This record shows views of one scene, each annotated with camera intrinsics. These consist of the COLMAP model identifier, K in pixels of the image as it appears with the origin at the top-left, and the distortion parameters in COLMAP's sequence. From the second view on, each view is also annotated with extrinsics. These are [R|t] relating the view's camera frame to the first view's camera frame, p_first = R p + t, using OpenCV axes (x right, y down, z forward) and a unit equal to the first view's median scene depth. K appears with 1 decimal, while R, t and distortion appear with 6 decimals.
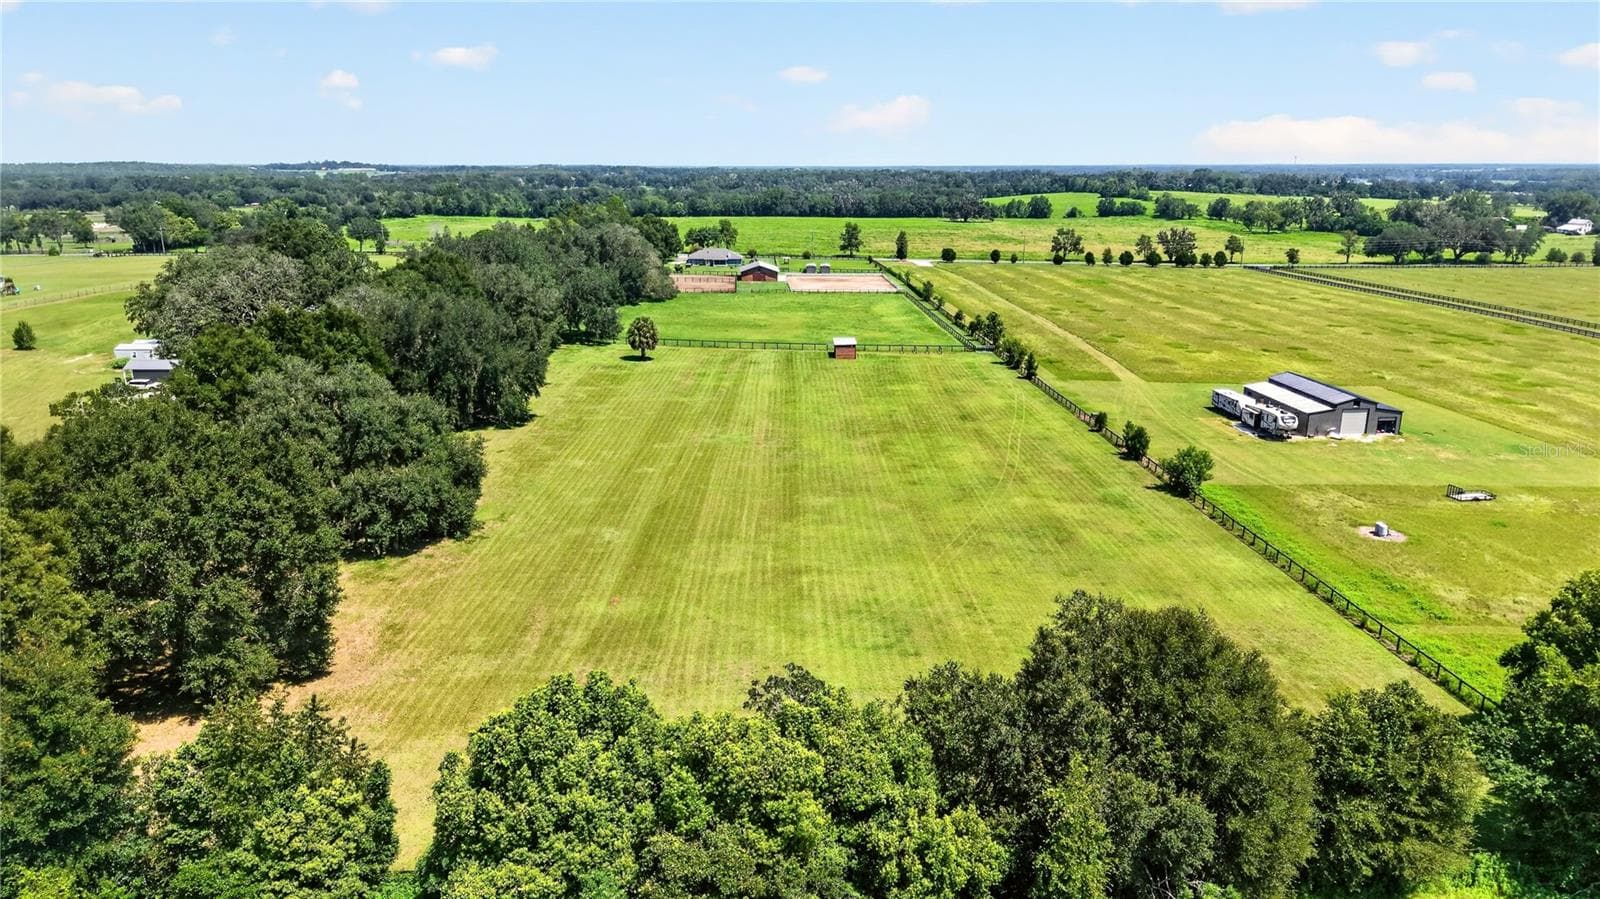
lens RADIAL K [[1065.1, 0, 800.0], [0, 1065.1, 449.5], [0, 0, 1]] dist [0.050759, -0.056596]
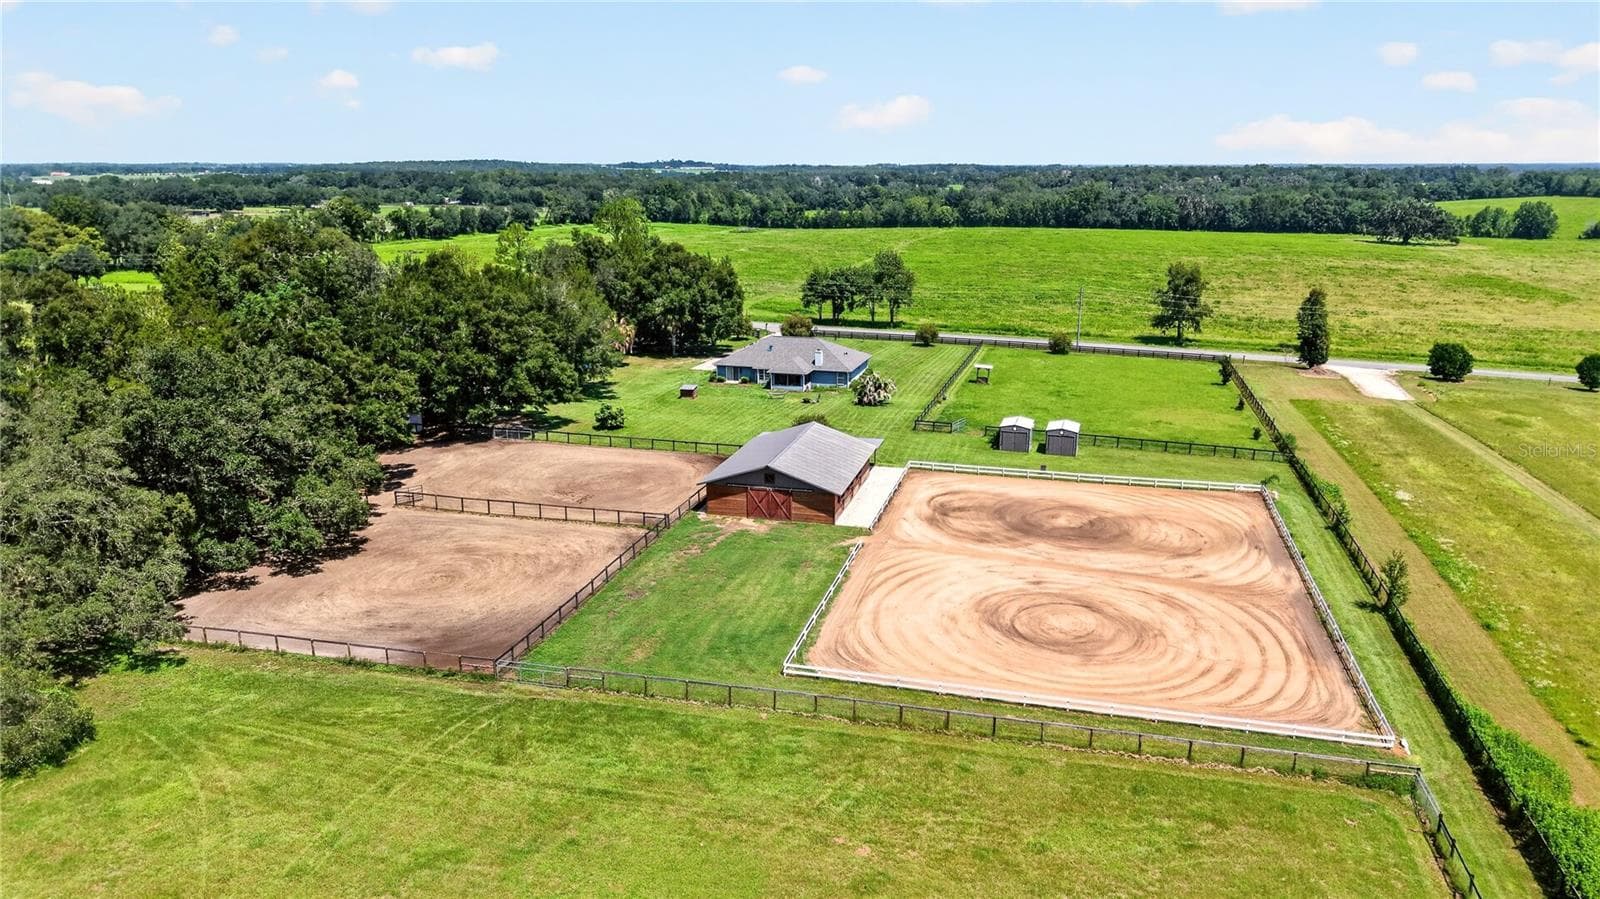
lens RADIAL K [[1065.1, 0, 800.0], [0, 1065.1, 449.5], [0, 0, 1]] dist [0.050759, -0.056596]
pose [[0.951358, 0.080185, -0.297471, 0.019005], [-0.079999, 0.996712, 0.012819, -0.071661], [0.297521, 0.011602, 0.954645, 0.295267]]
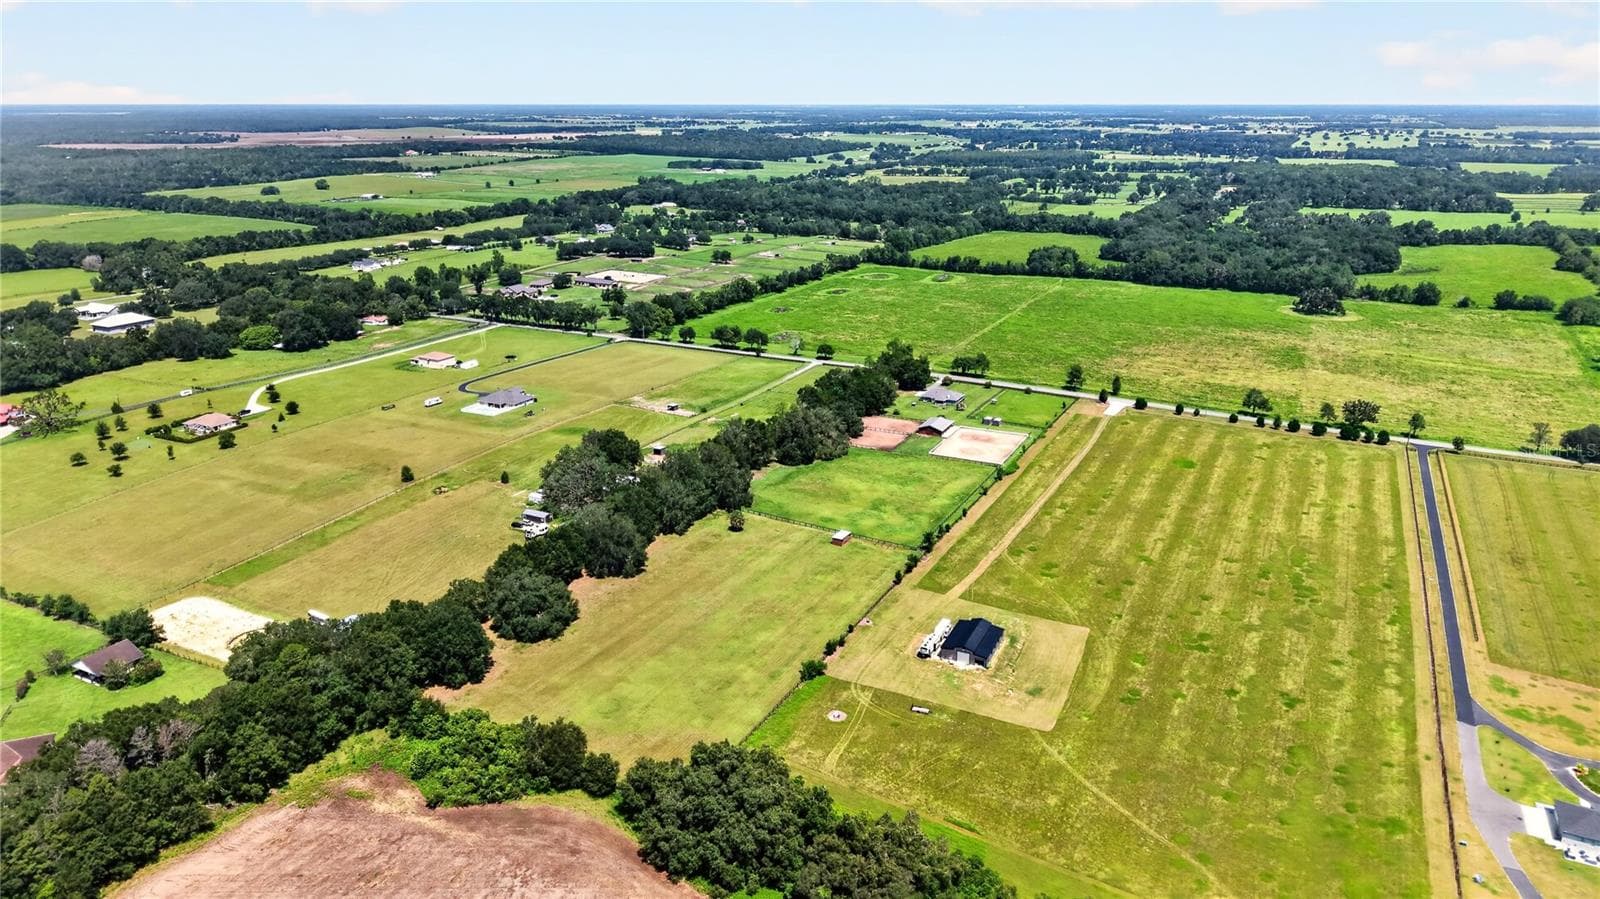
lens RADIAL K [[1065.1, 0, 800.0], [0, 1065.1, 449.5], [0, 0, 1]] dist [0.050759, -0.056596]
pose [[0.875935, 0.152880, -0.457565, 0.196477], [-0.126757, 0.988069, 0.087474, -0.098249], [0.465479, -0.018622, 0.884863, -0.167998]]
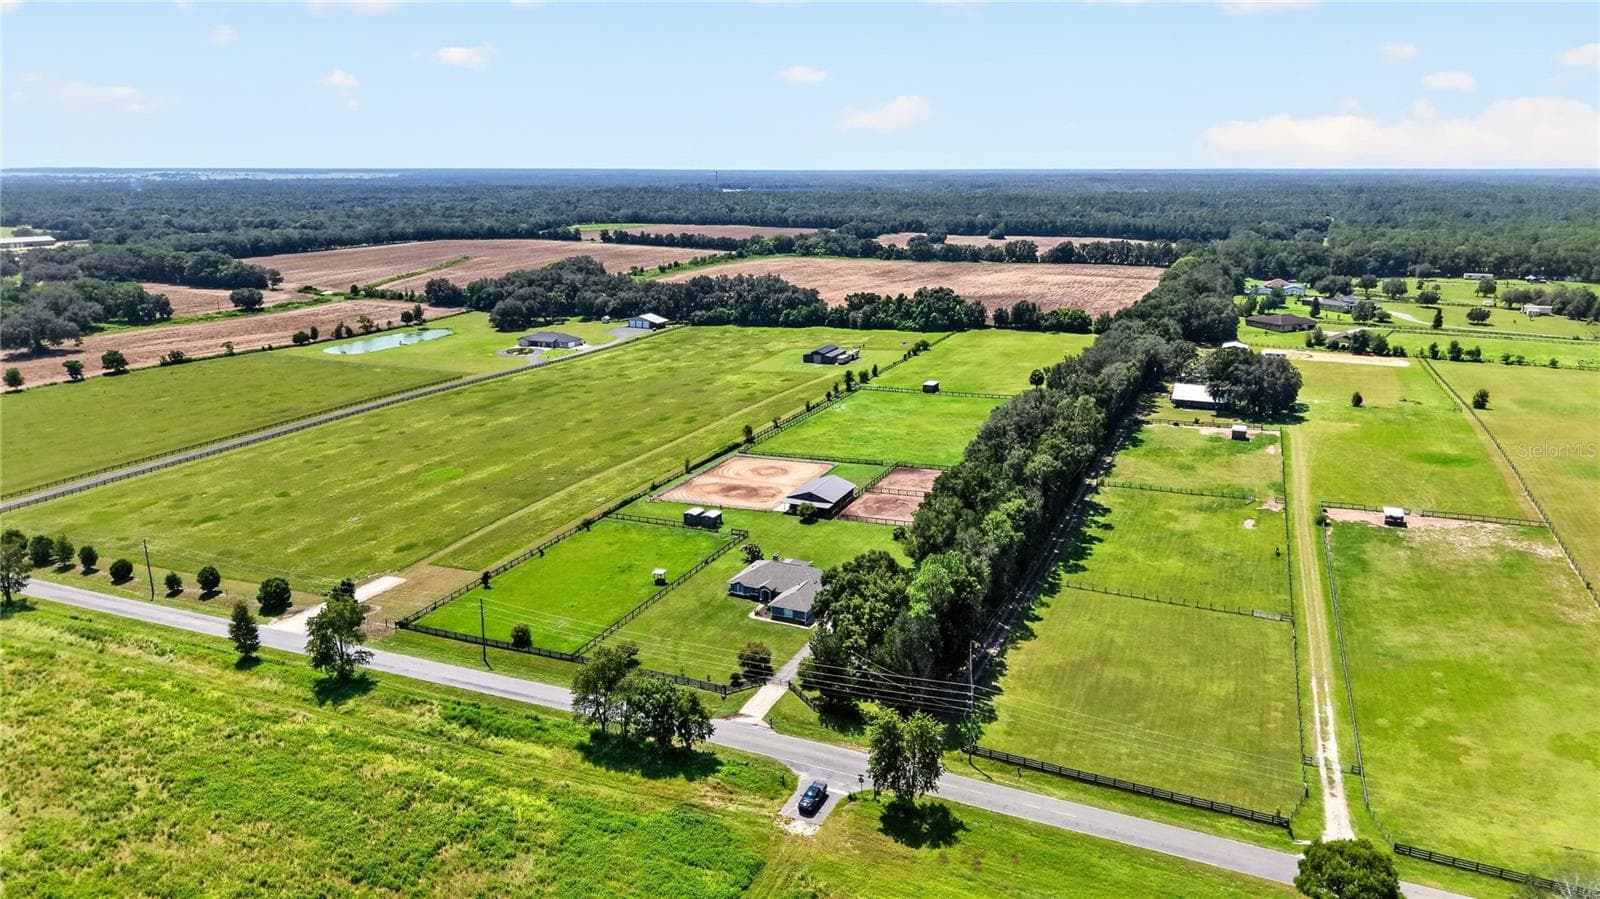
lens RADIAL K [[1063.7, 0, 802.3], [0, 1063.7, 479.2], [0, 0, 1]] dist [0.064674, -0.083359]
pose [[-0.896929, -0.120607, 0.425409, -0.145632], [0.117692, 0.862261, 0.492600, -0.229319], [-0.426224, 0.491894, -0.759192, 0.647631]]
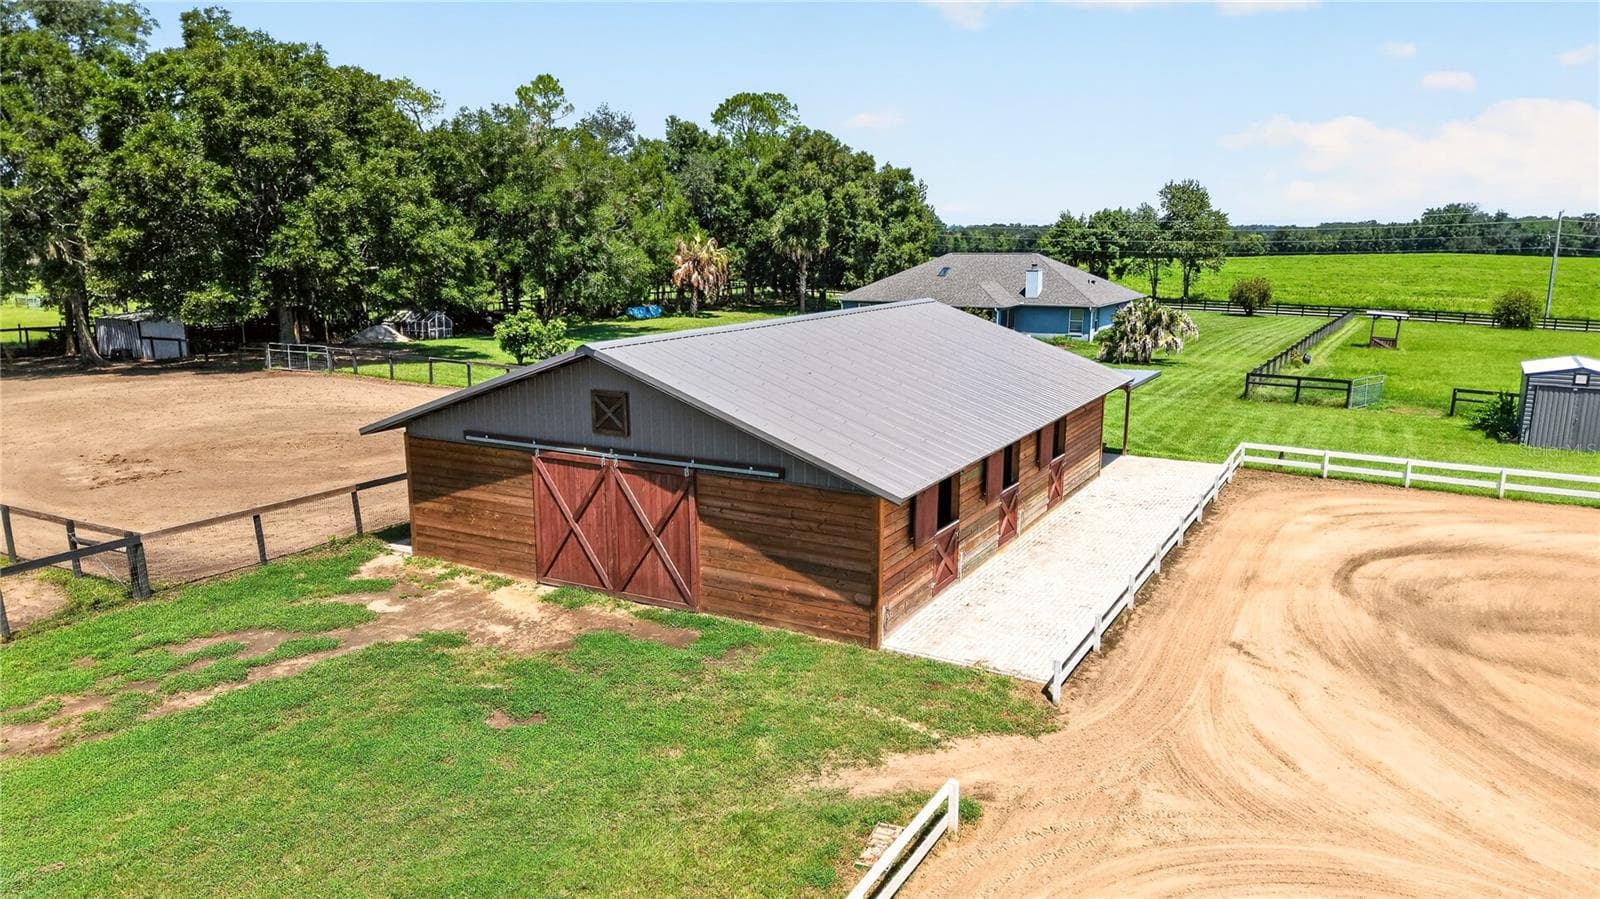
lens RADIAL K [[1063.7, 0, 802.3], [0, 1063.7, 479.2], [0, 0, 1]] dist [0.064674, -0.083359]
pose [[0.843610, 0.121174, -0.523105, 0.001007], [-0.138972, 0.990282, 0.005274, -0.066425], [0.518661, 0.068248, 0.852252, 0.377922]]
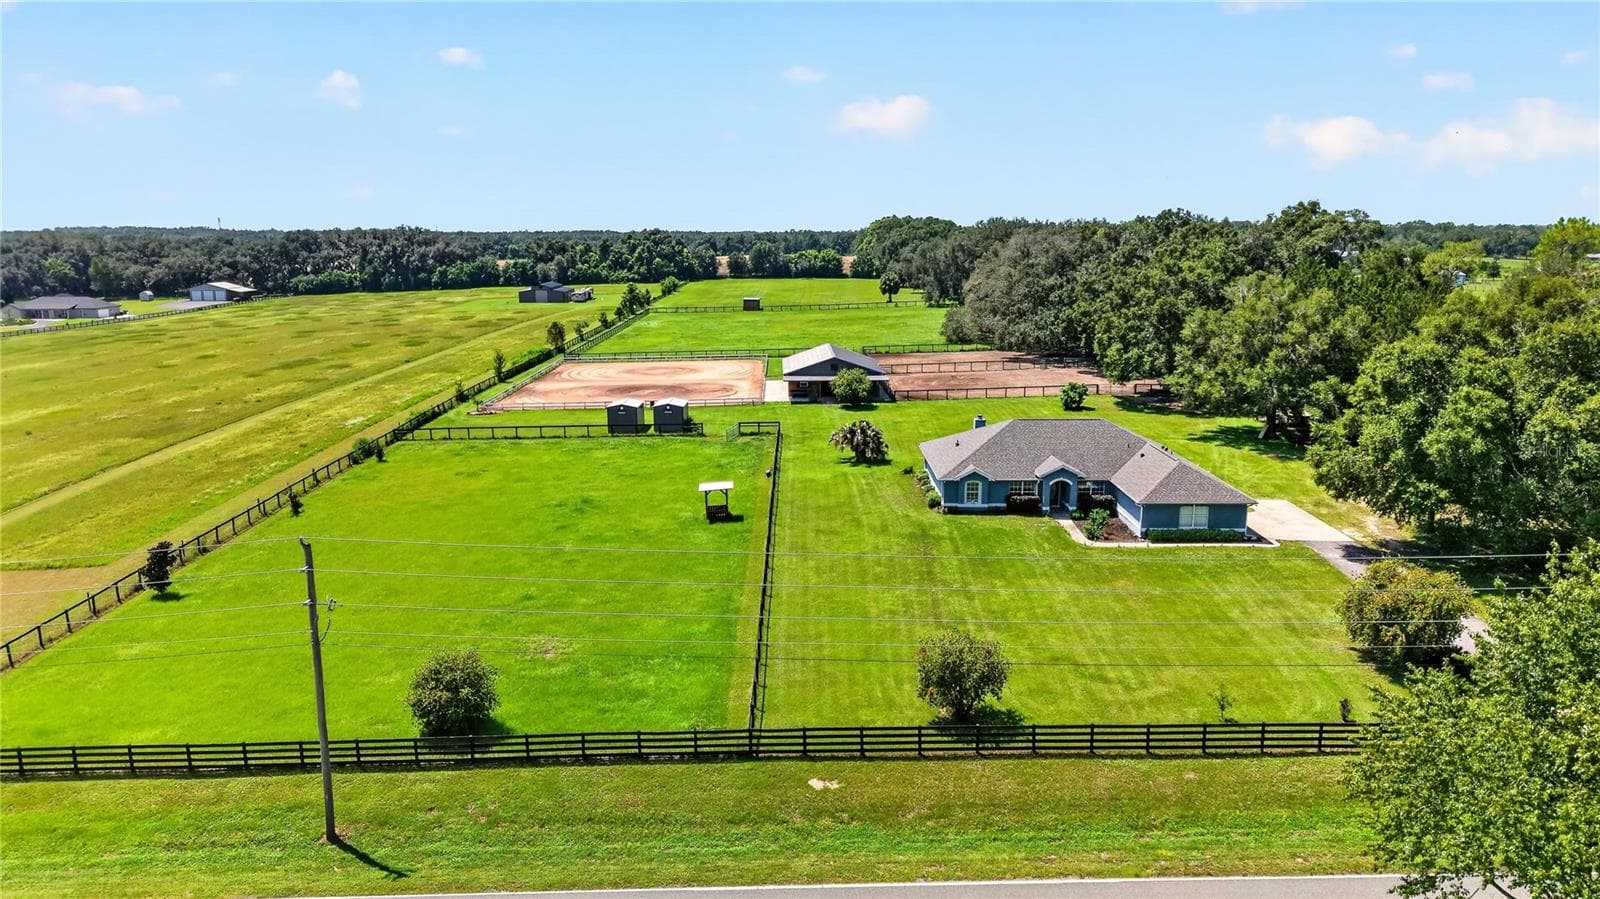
lens RADIAL K [[1063.7, 0, 802.3], [0, 1063.7, 479.2], [0, 0, 1]] dist [0.064674, -0.083359]
pose [[-0.999259, -0.002897, 0.038374, -0.017853], [0.015484, 0.882619, 0.469834, -0.130571], [-0.035231, 0.470080, -0.881920, 0.558733]]
